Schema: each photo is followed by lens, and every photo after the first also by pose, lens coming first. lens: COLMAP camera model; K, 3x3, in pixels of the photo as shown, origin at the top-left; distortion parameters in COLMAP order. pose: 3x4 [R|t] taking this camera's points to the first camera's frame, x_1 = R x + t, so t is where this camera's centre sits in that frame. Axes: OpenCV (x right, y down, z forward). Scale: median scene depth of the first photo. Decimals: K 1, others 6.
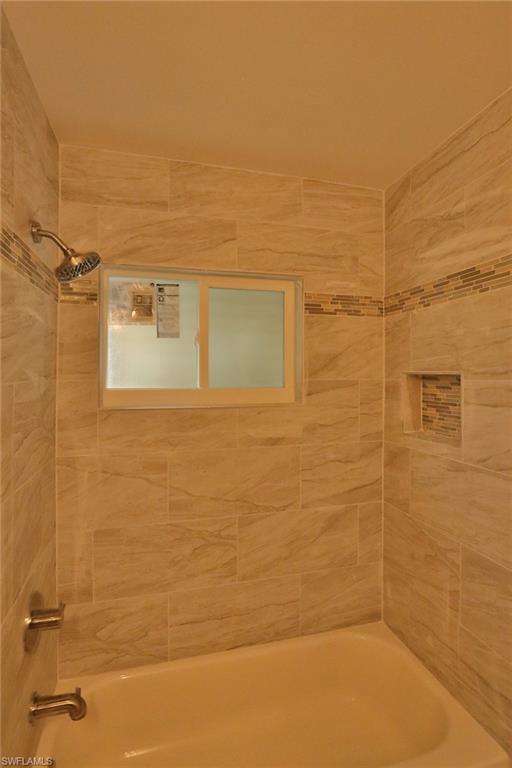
lens RADIAL K [[396.3, 0, 258.4], [0, 396.3, 378.6], [0, 0, 1]] dist [-0.014453, -0.000529]
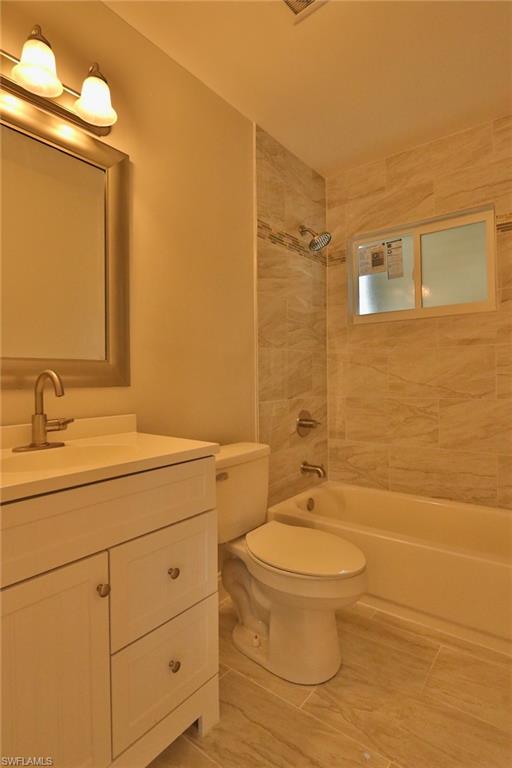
lens RADIAL K [[396.3, 0, 258.4], [0, 396.3, 378.6], [0, 0, 1]] dist [-0.014453, -0.000529]
pose [[0.600426, -0.007561, -0.799645, 0.678639], [0.006731, 0.999968, -0.004401, 0.294168], [0.799652, -0.002740, 0.600457, -0.303330]]
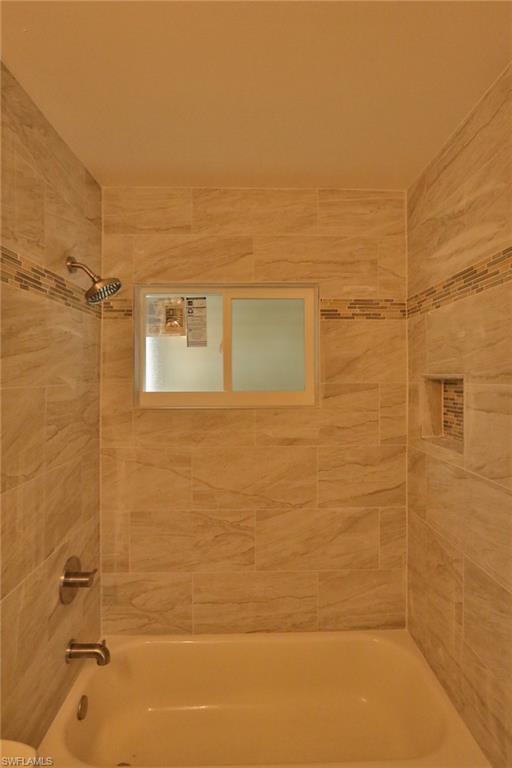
lens RADIAL K [[396.3, 0, 258.4], [0, 396.3, 378.6], [0, 0, 1]] dist [-0.014453, -0.000529]
pose [[0.970644, -0.002157, -0.240511, 0.224373], [0.000950, 0.999986, -0.005132, -0.004021], [0.240519, 0.004753, 0.970633, -0.047393]]
